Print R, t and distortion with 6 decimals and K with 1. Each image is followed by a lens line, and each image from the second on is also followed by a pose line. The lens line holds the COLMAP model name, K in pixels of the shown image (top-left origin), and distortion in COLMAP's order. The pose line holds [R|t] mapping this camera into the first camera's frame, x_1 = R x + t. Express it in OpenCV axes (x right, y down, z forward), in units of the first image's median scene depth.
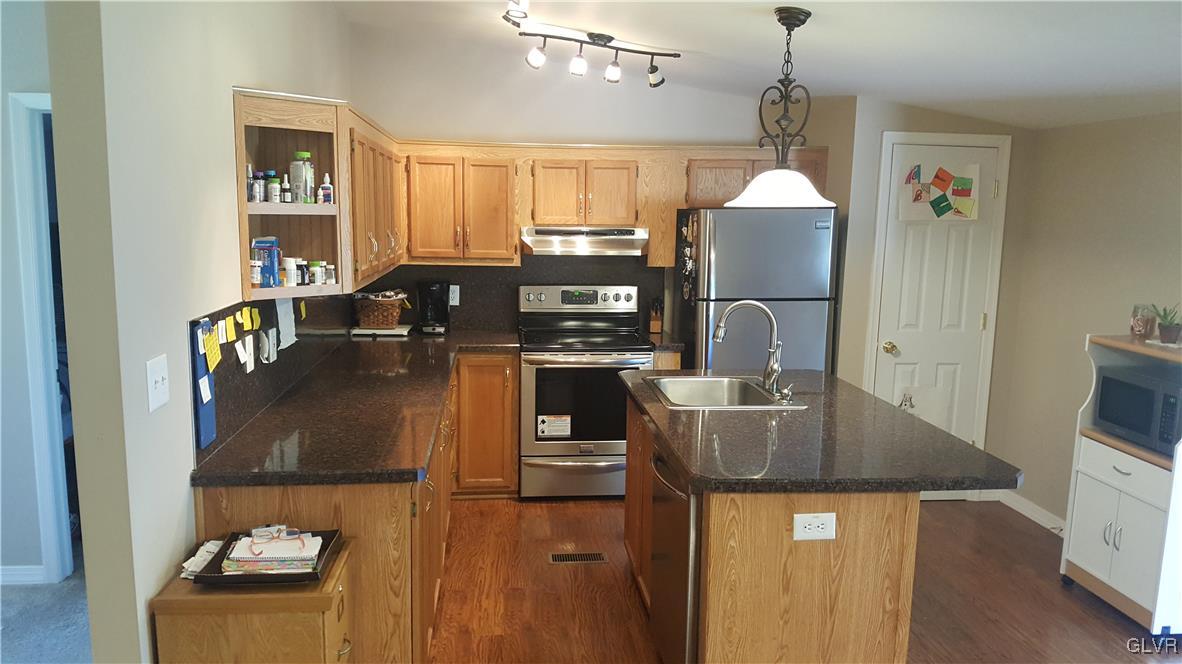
lens RADIAL K [[891.8, 0, 544.5], [0, 891.8, 345.2], [0, 0, 1]] dist [0.052492, -0.166415]
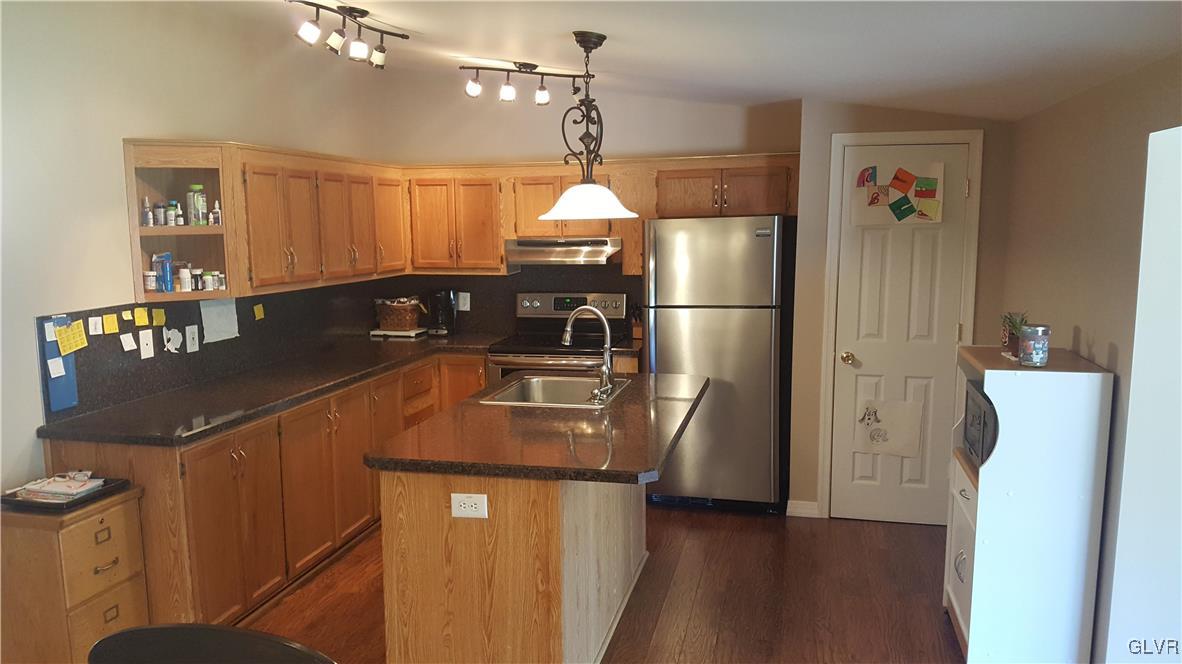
lens RADIAL K [[891.8, 0, 541.3], [0, 891.8, 337.5], [0, 0, 1]] dist [0.052492, -0.166415]
pose [[0.942879, 0.017643, -0.332669, 0.401462], [-0.024447, 0.999569, -0.016278, 0.004642], [0.332238, 0.023481, 0.942903, -0.012790]]
